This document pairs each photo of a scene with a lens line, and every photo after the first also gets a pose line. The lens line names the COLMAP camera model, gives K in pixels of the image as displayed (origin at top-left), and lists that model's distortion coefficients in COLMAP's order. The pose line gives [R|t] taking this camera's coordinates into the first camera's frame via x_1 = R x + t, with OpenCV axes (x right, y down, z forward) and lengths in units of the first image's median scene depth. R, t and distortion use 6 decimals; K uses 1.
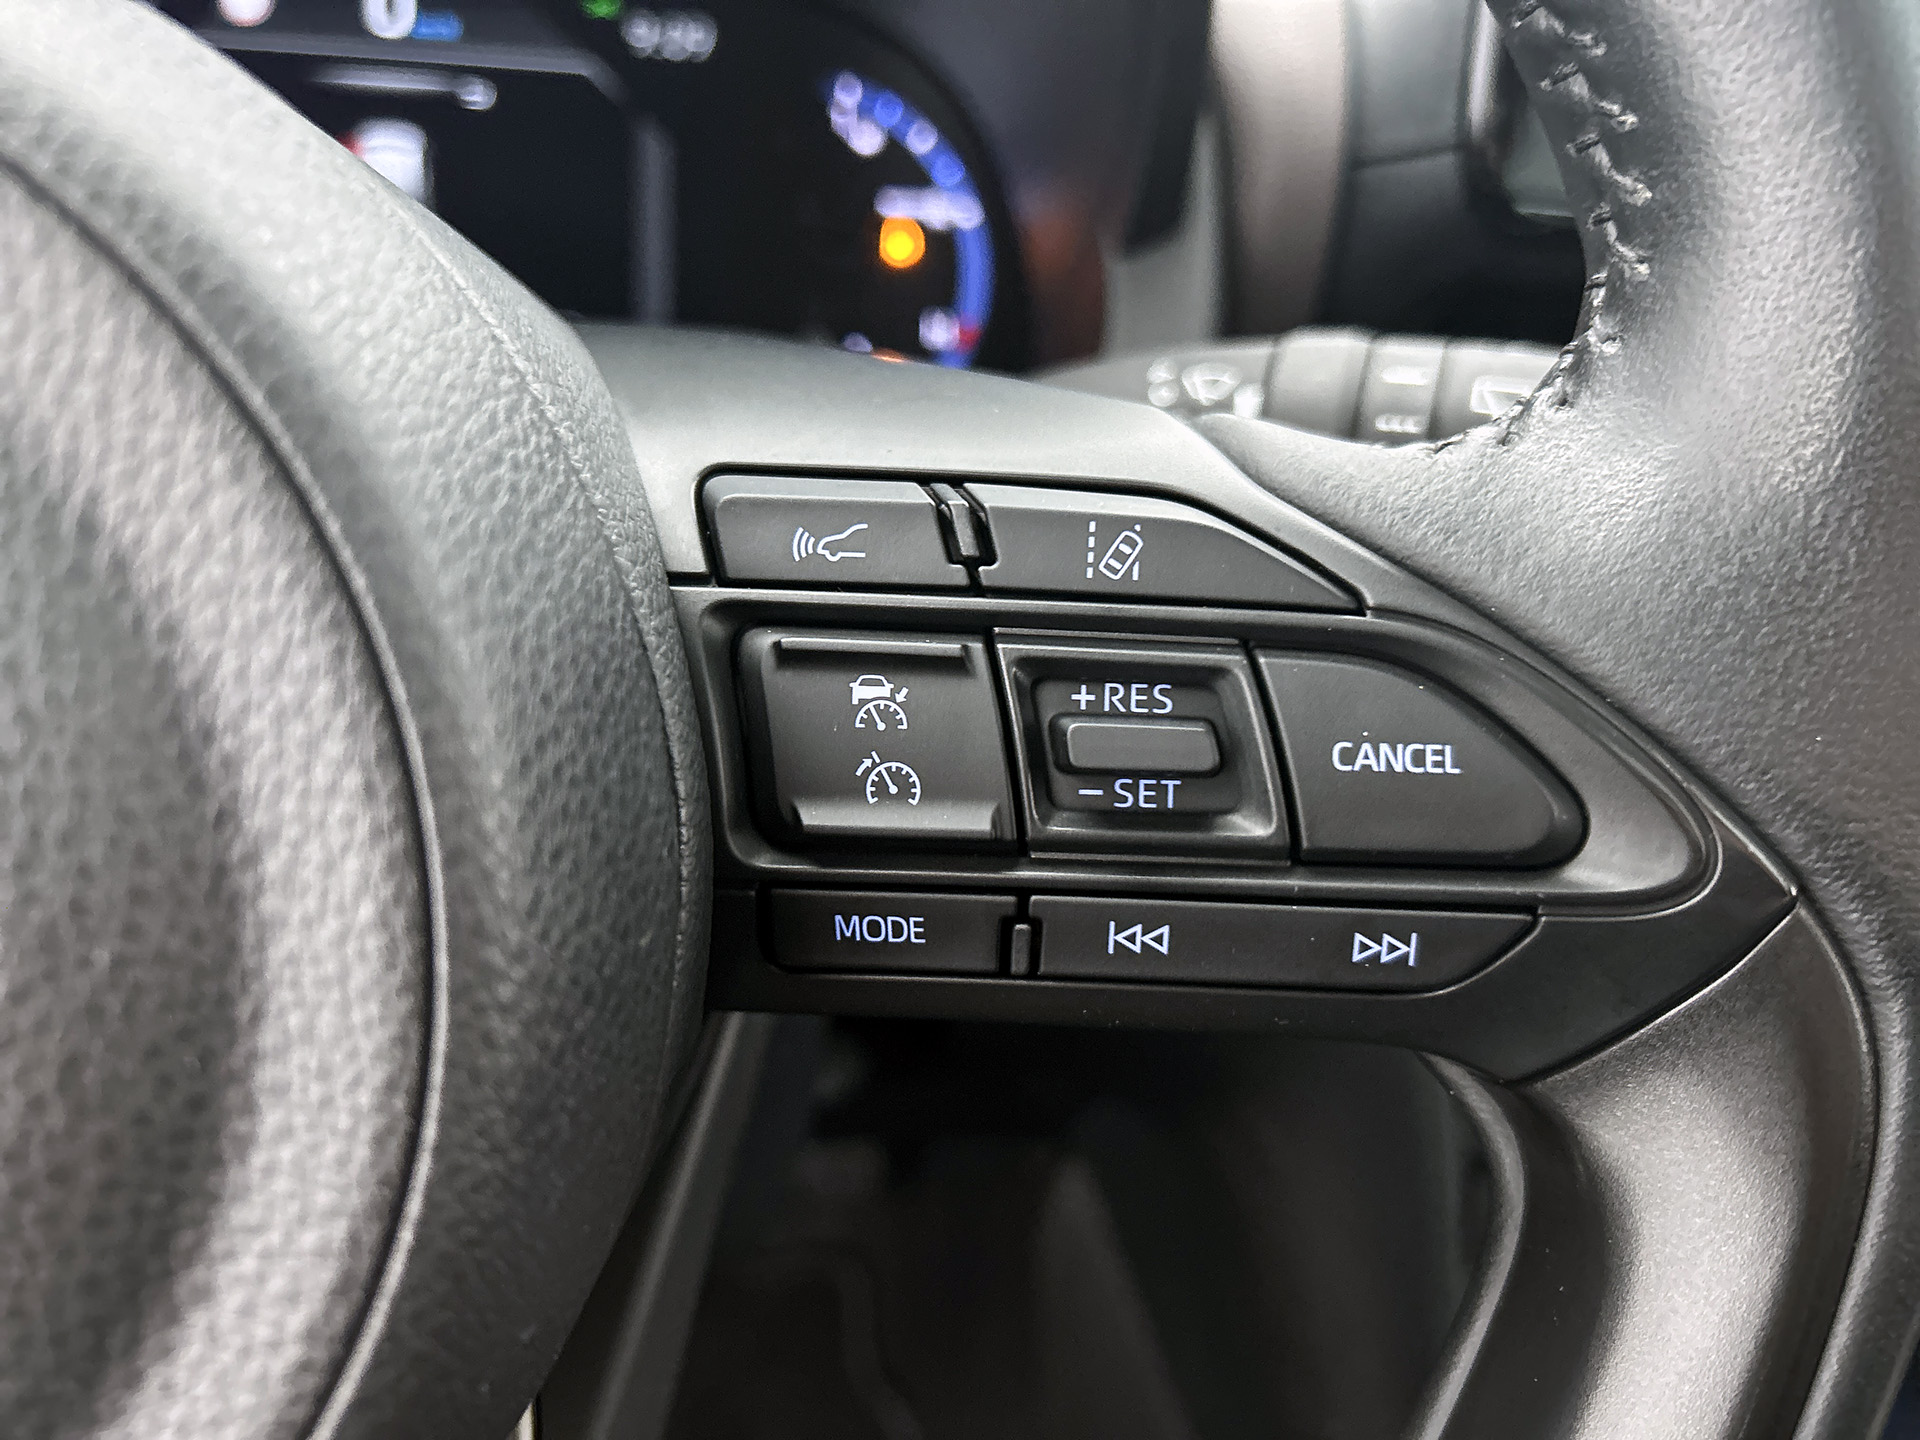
lens RADIAL K [[1513.5, 0, 960.0], [0, 1513.5, 720.0], [0, 0, 1]] dist [0.003664, 0.000520]
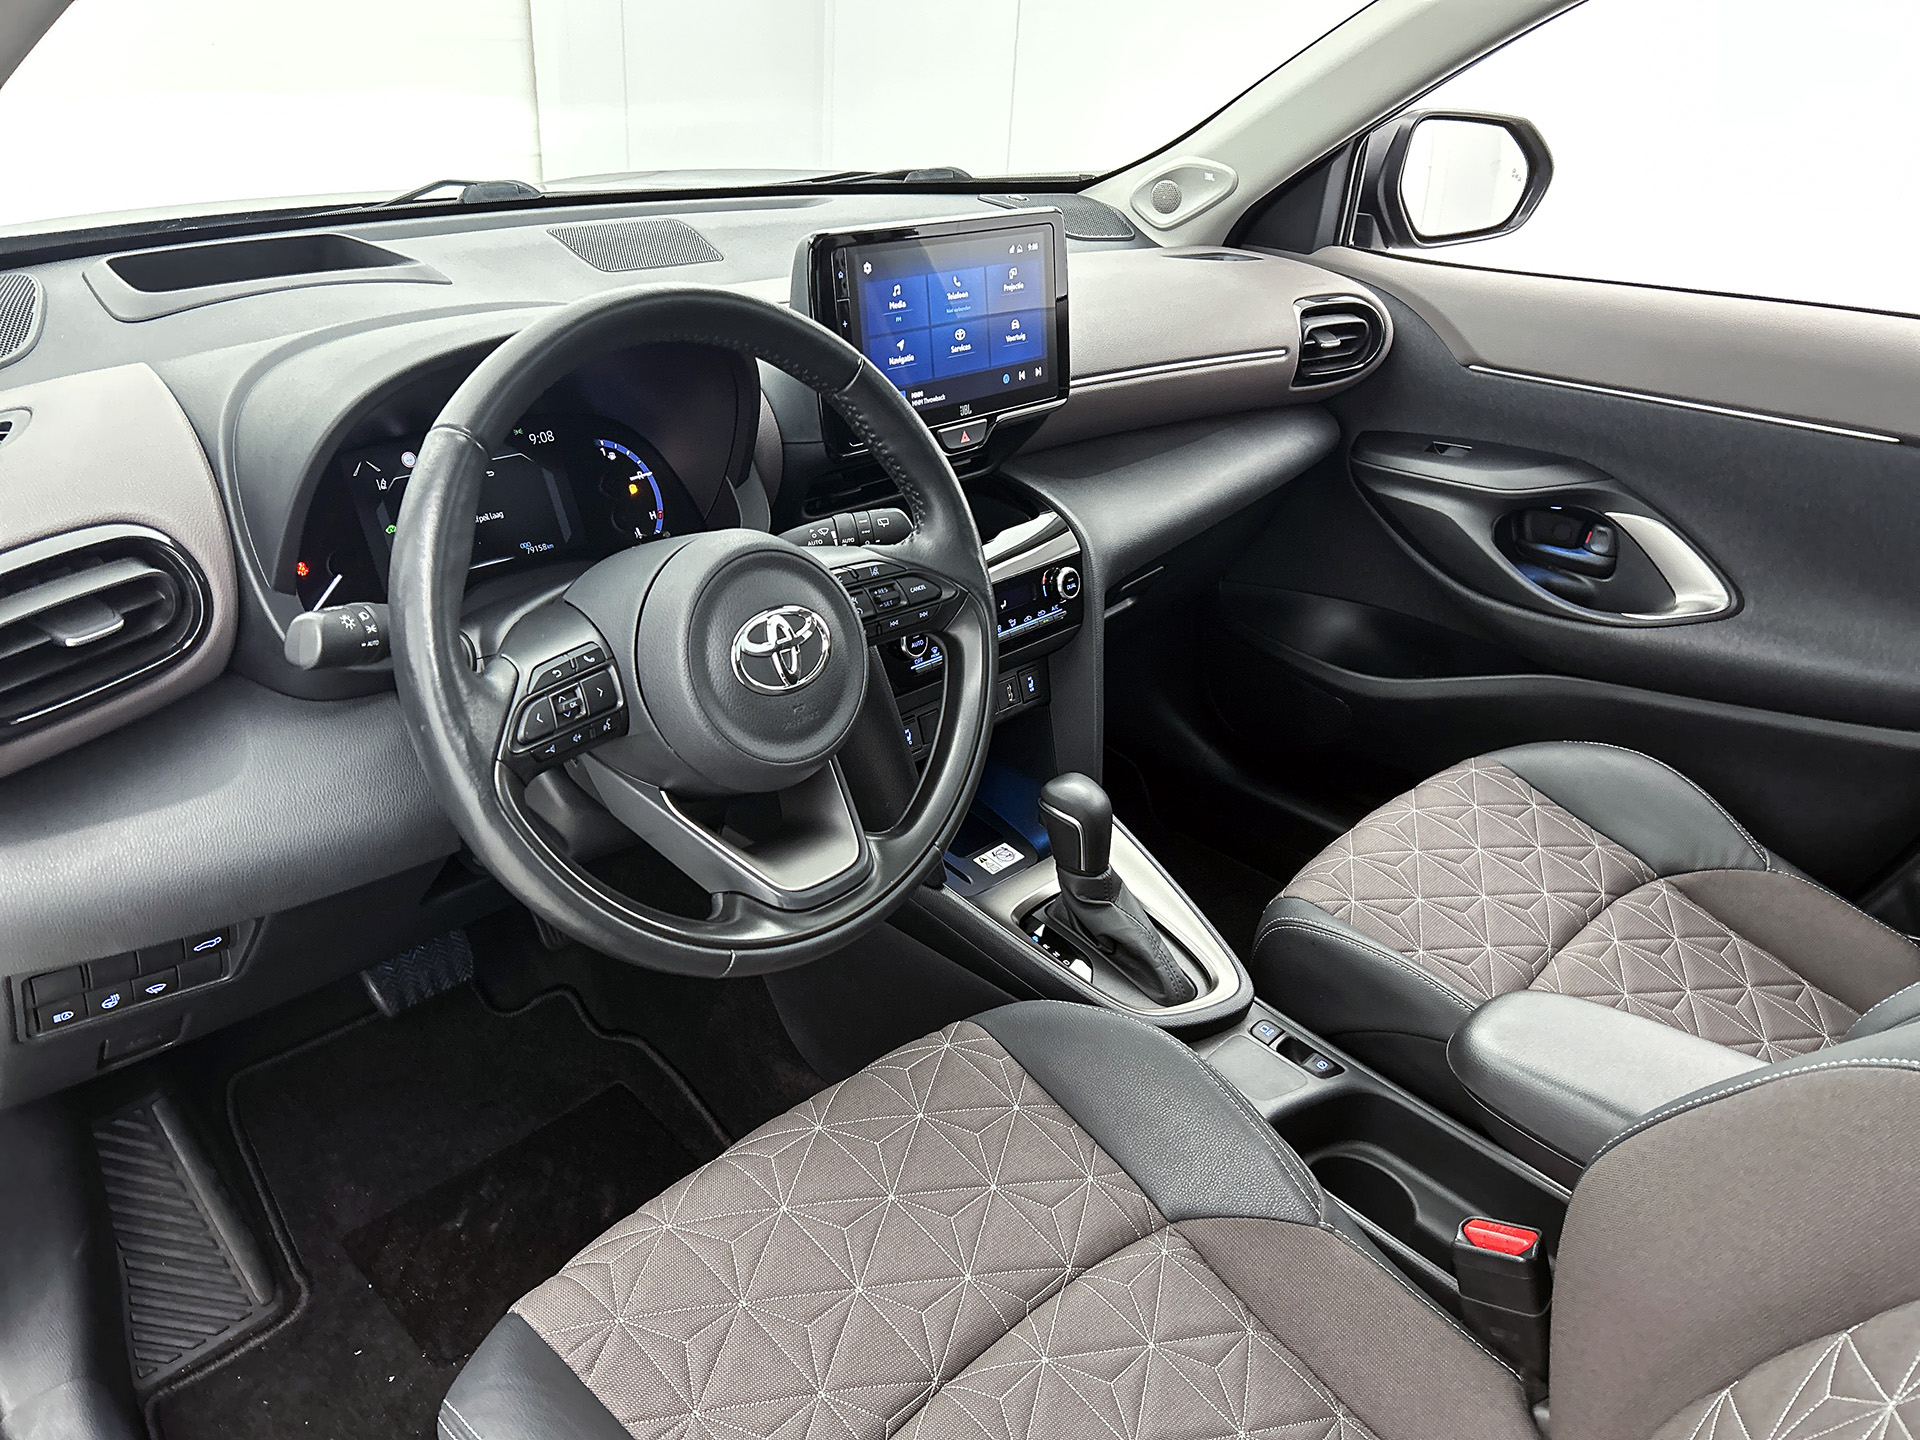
lens RADIAL K [[1439.0, 0, 945.5], [0, 1439.0, 725.3], [0, 0, 1]] dist [0.121808, -0.272435]
pose [[0.805474, -0.308806, 0.505816, -3.164740], [0.290071, 0.949716, 0.117895, -0.122374], [-0.516788, 0.051761, 0.854547, -4.722490]]
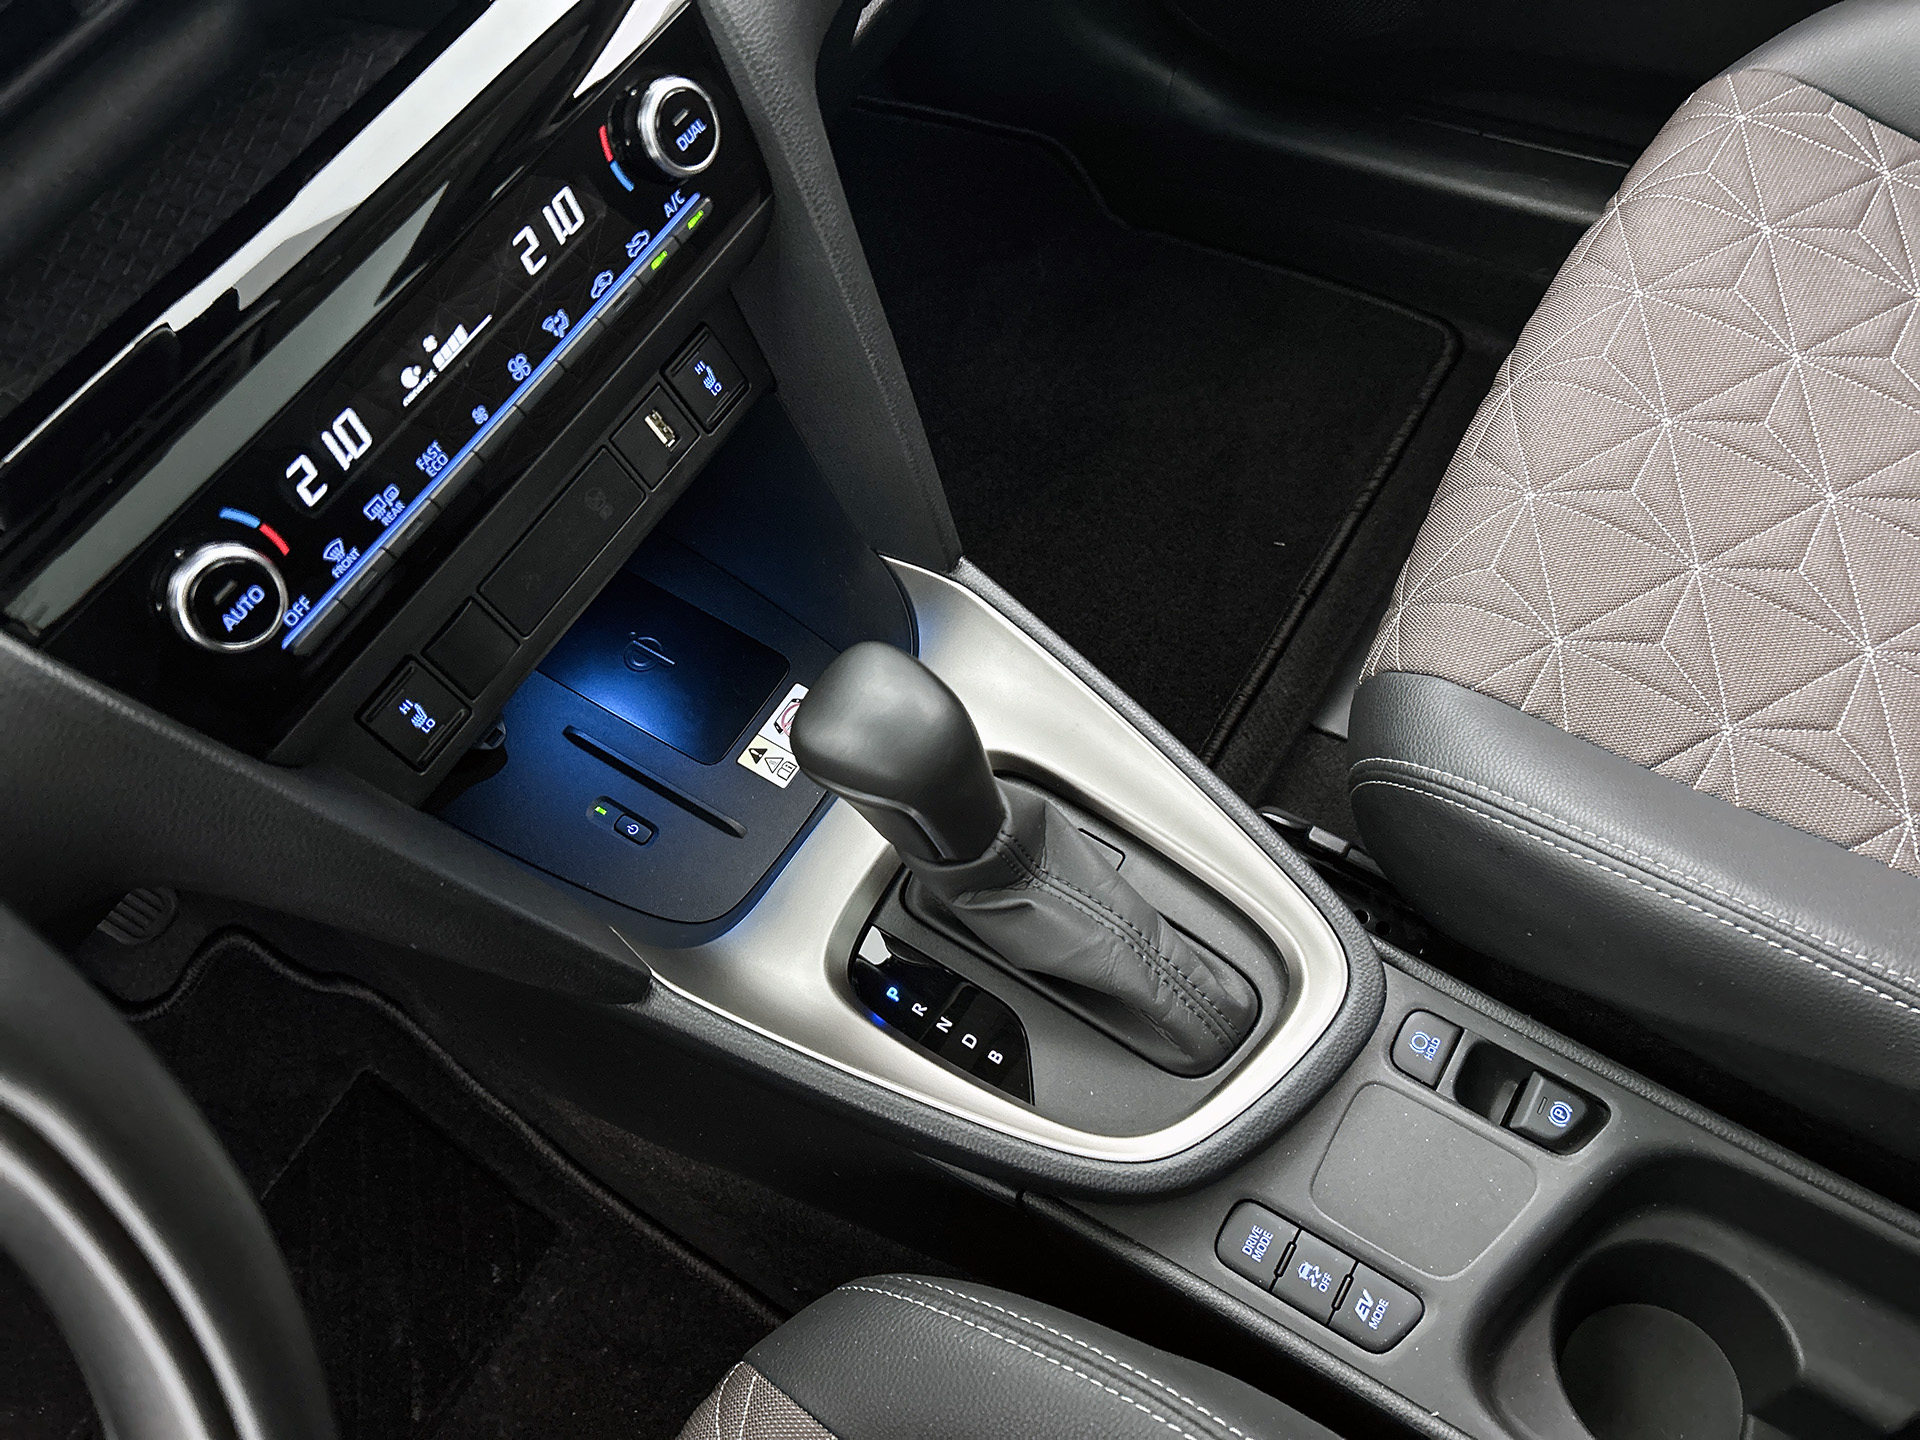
lens RADIAL K [[1467.6, 0, 969.9], [0, 1467.6, 712.2], [0, 0, 1]] dist [0.047820, -0.064879]
pose [[0.649896, -0.732374, 0.203133, 1.173779], [0.544027, 0.634911, 0.548565, -0.297521], [-0.530726, -0.246000, 0.811057, -0.669520]]
